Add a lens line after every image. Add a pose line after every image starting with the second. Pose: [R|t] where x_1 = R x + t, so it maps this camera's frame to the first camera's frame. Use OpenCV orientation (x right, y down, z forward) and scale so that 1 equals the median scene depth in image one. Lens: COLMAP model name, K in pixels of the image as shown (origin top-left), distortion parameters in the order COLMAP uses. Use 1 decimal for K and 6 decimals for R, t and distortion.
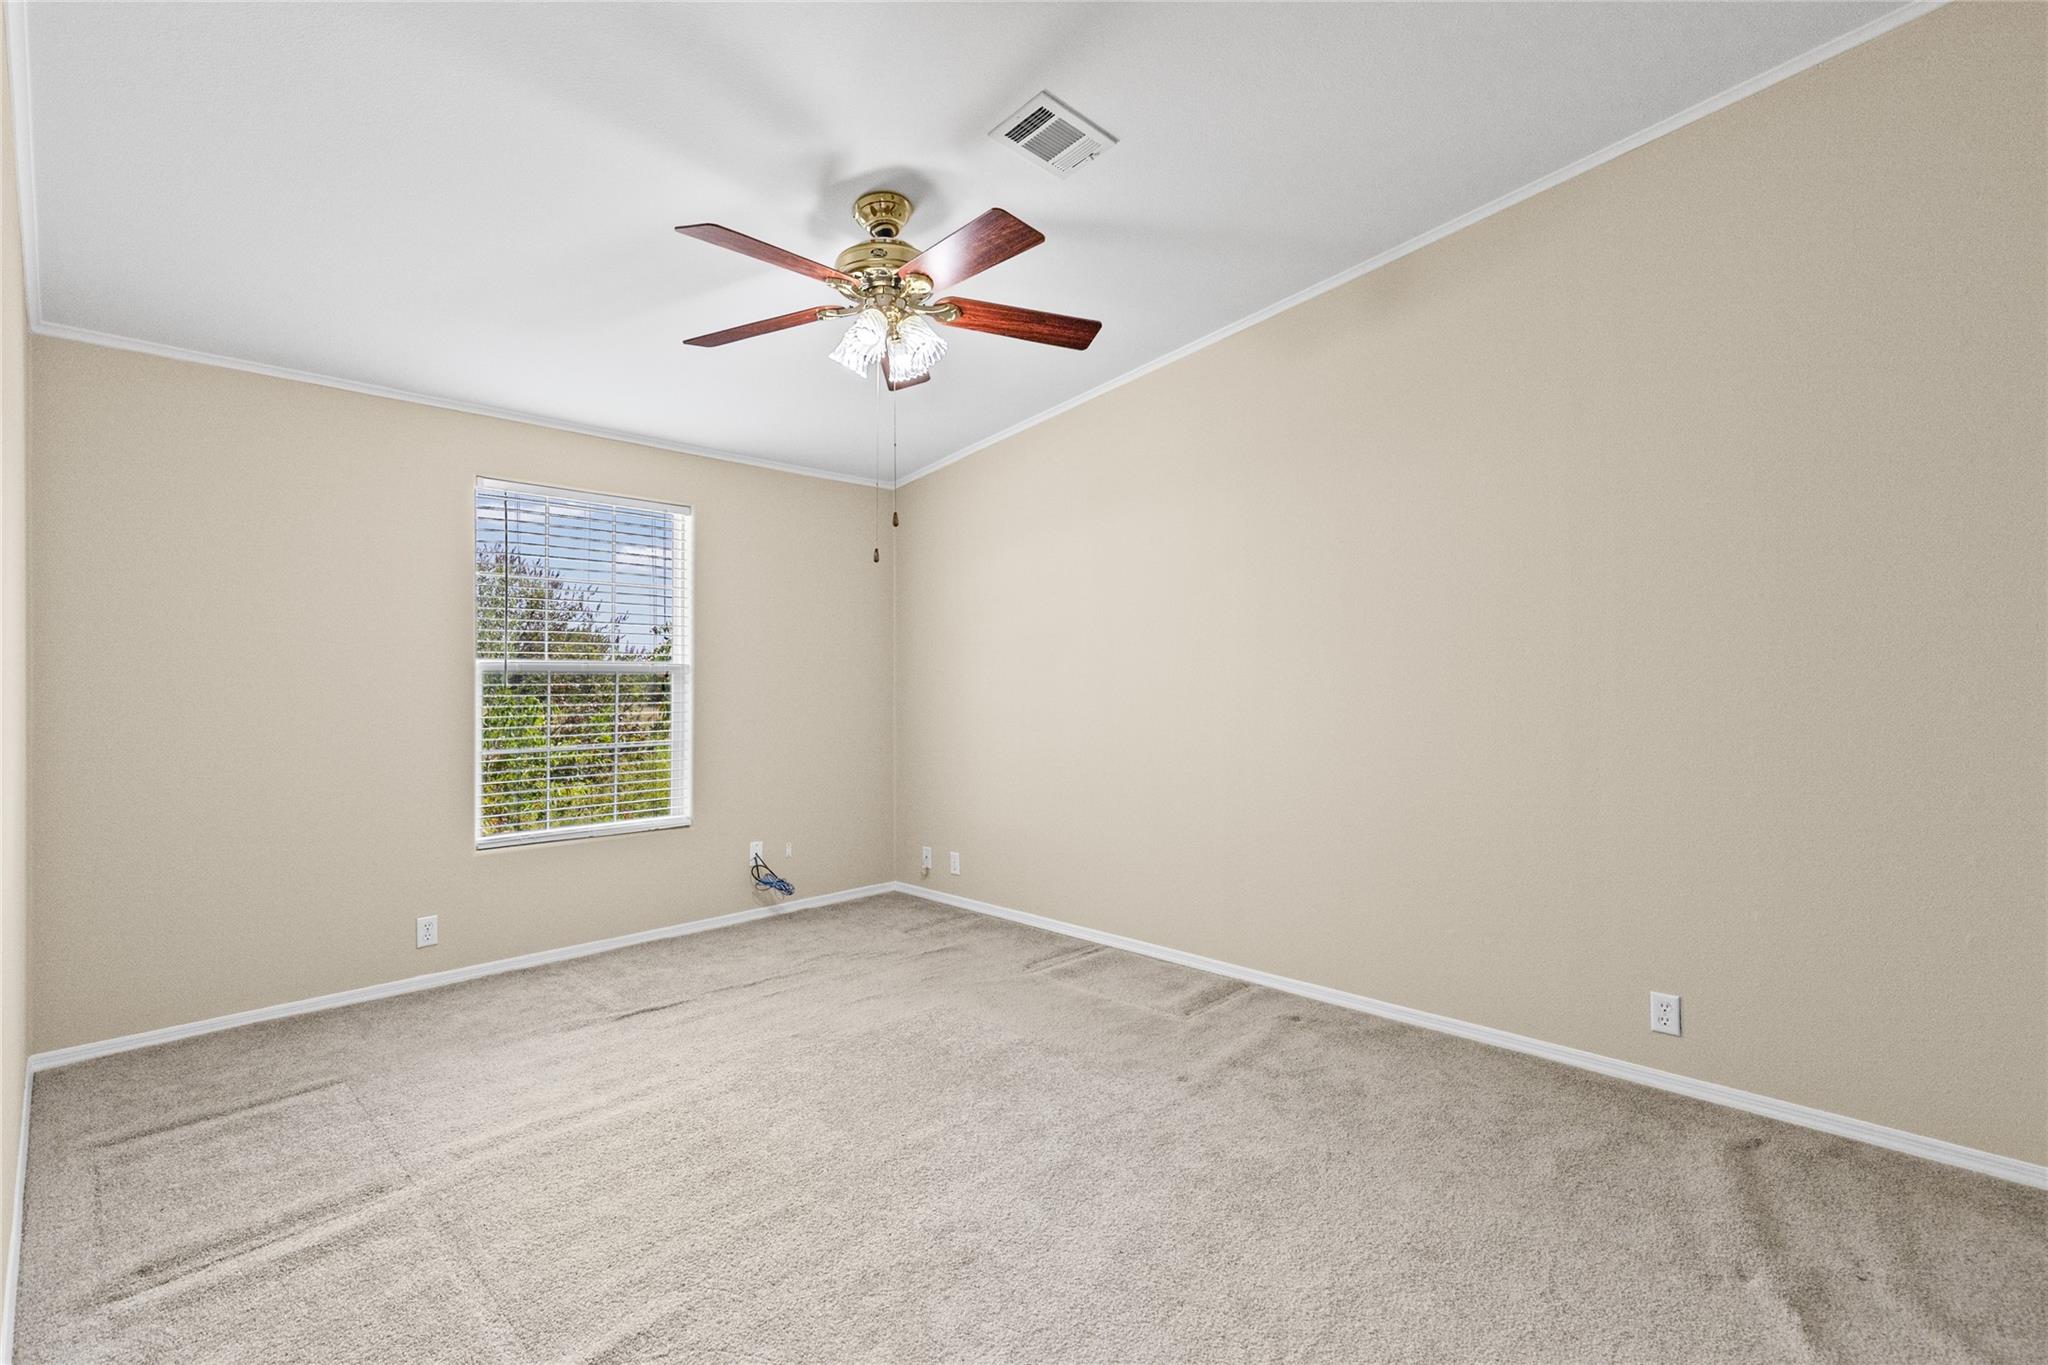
lens RADIAL K [[928.4, 0, 1028.7], [0, 928.4, 680.1], [0, 0, 1]] dist [0.008455, -0.001241]
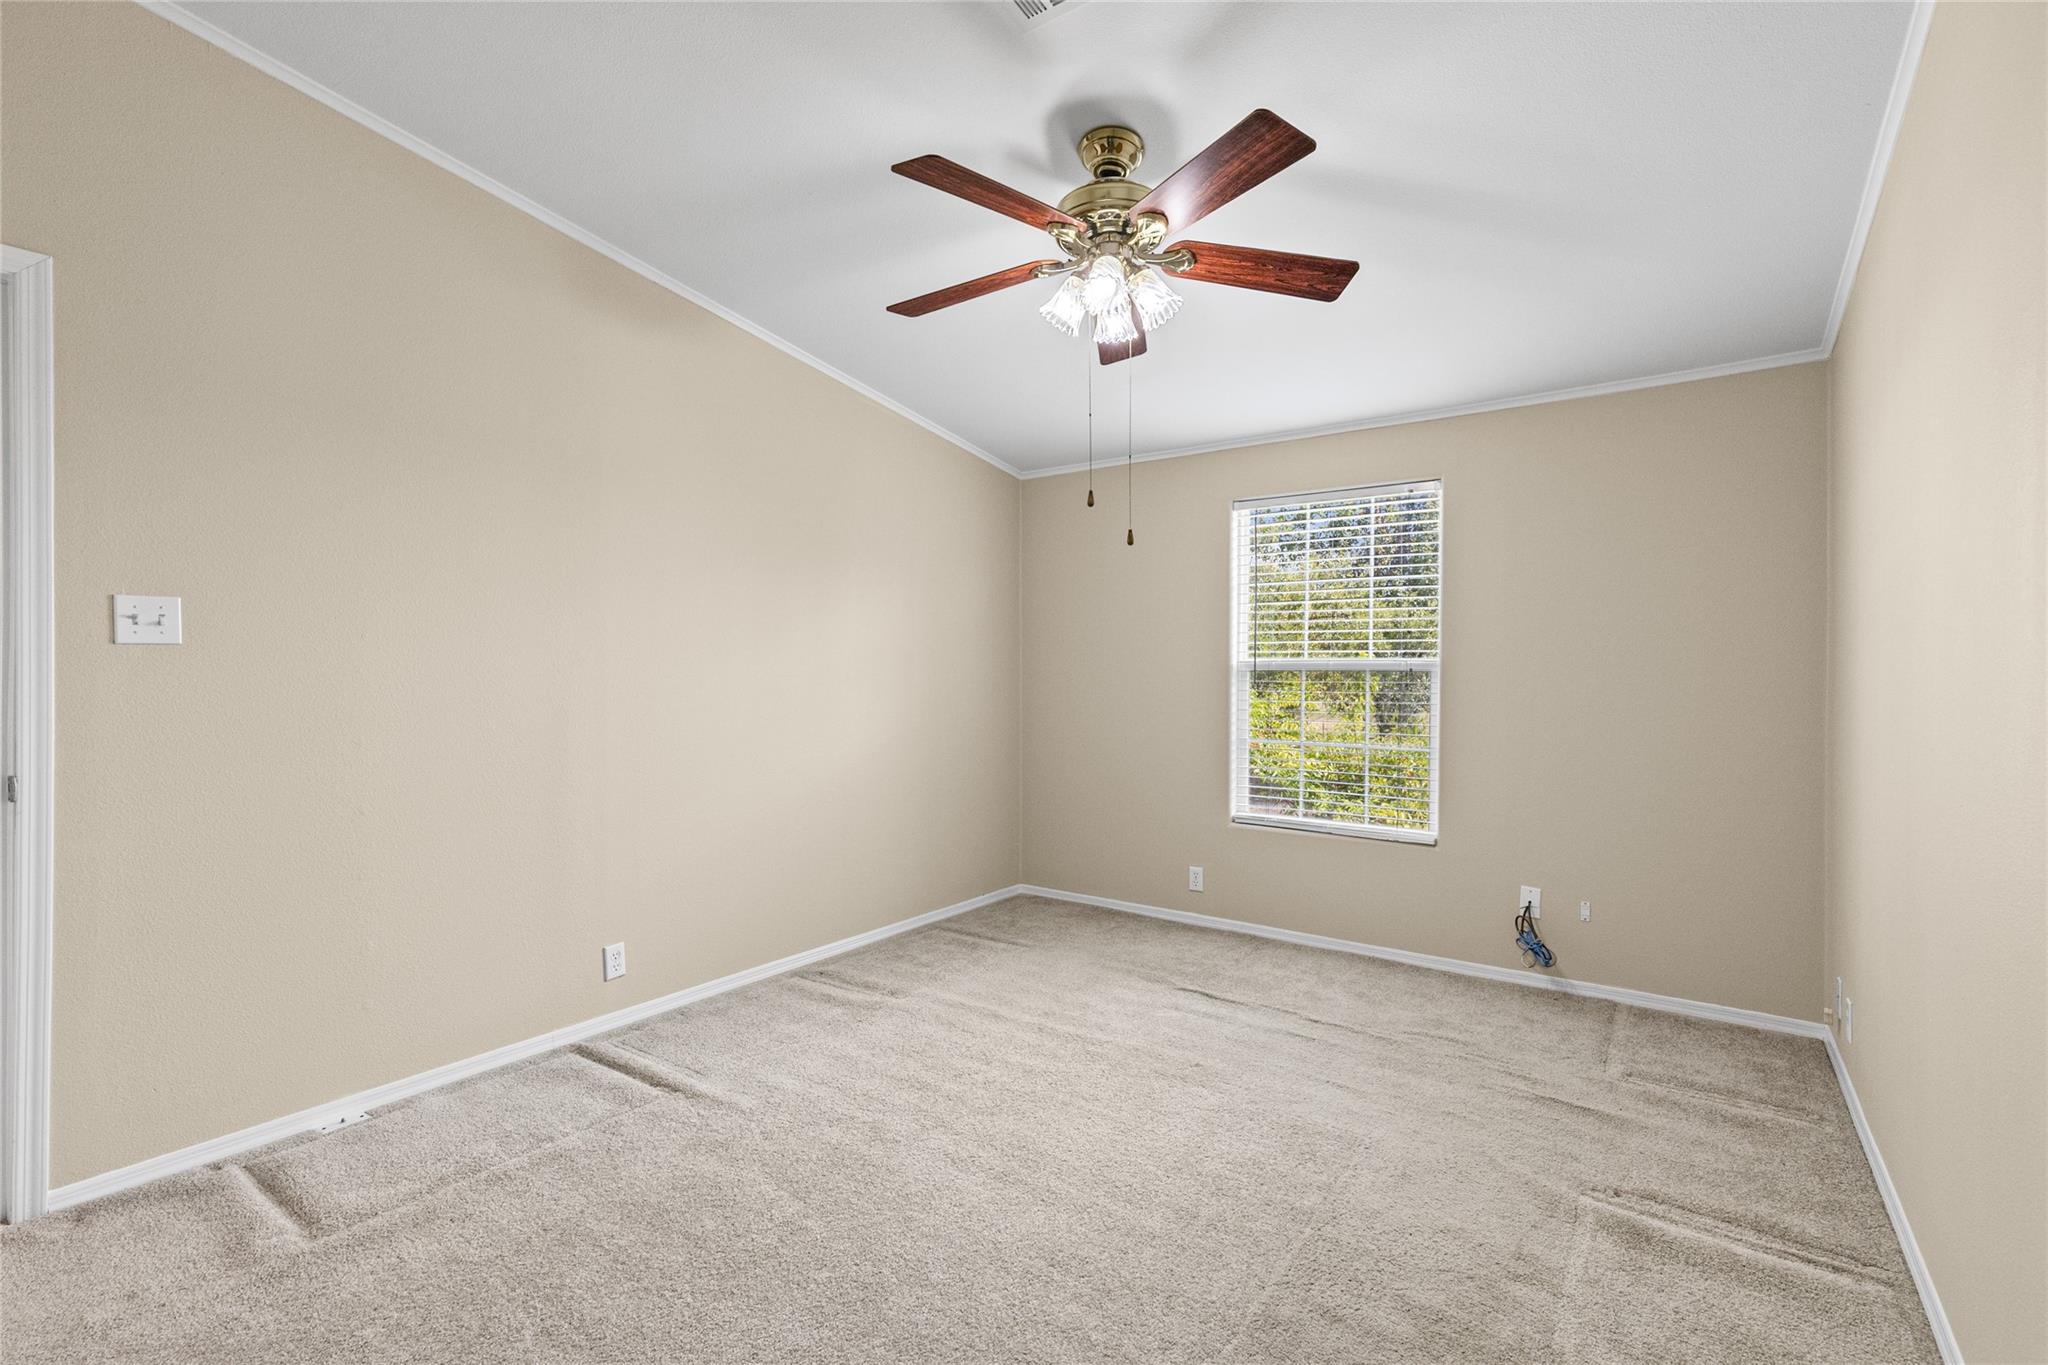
lens RADIAL K [[928.4, 0, 1026.6], [0, 928.4, 676.6], [0, 0, 1]] dist [0.008455, -0.001241]
pose [[0.133096, 0.005287, -0.991089, 0.530808], [-0.010333, 0.999939, 0.003947, -0.001521], [0.991049, 0.009715, 0.133143, 0.593470]]
